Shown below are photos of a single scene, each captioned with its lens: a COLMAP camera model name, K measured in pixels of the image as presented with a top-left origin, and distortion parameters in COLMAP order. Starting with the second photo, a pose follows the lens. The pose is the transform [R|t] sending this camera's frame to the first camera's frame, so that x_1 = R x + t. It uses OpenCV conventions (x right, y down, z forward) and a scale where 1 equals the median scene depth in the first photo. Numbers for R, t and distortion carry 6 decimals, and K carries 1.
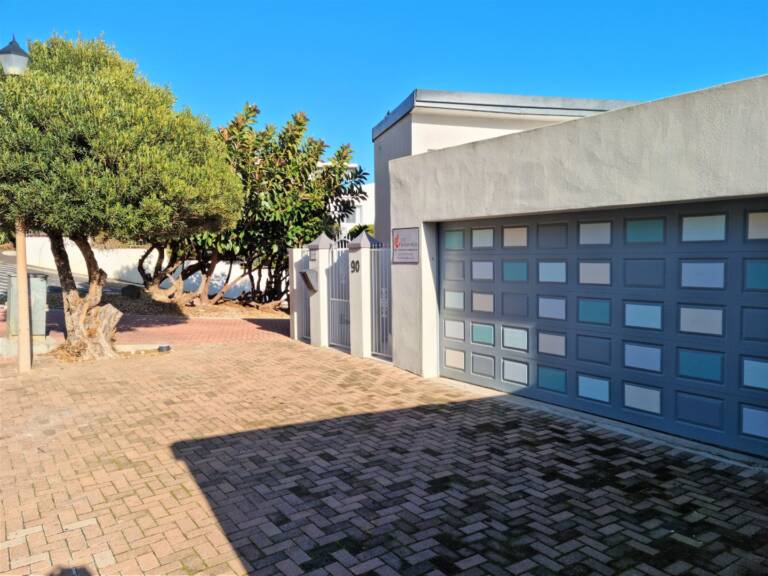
lens RADIAL K [[617.9, 0, 389.6], [0, 617.9, 287.0], [0, 0, 1]] dist [0.066124, -0.011338]
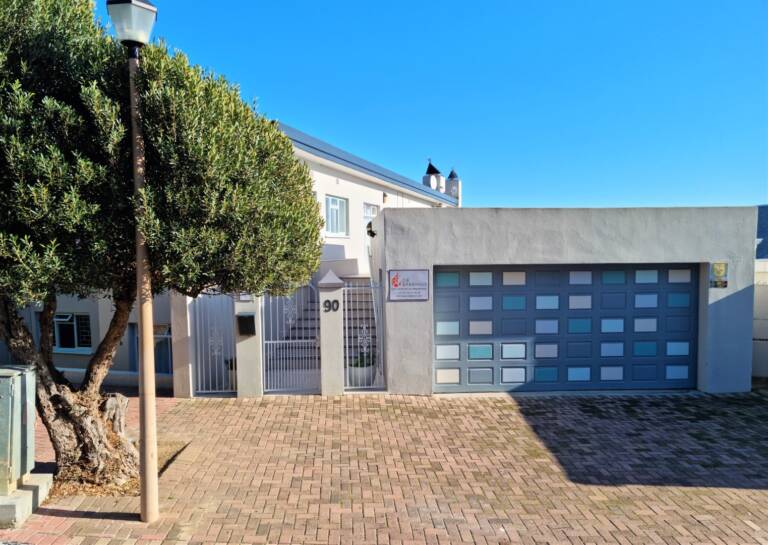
lens RADIAL K [[607.8, 0, 372.9], [0, 607.8, 273.9], [0, 0, 1]] dist [0.078143, -0.080502]
pose [[0.509248, -0.032642, 0.860001, -1.269057], [0.048338, 0.998788, 0.009286, -0.132201], [-0.859261, 0.036842, 0.510208, 0.633483]]
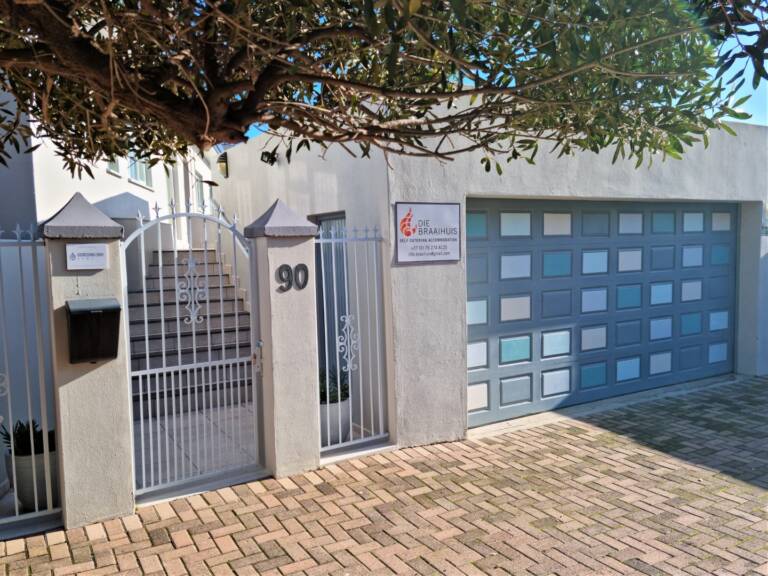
lens RADIAL K [[617.9, 0, 389.6], [0, 617.9, 287.0], [0, 0, 1]] dist [0.066124, -0.011338]
pose [[0.052794, -0.061226, 0.996727, -0.736742], [0.077036, 0.995394, 0.057064, -0.067915], [-0.995630, 0.073771, 0.057268, 1.316456]]
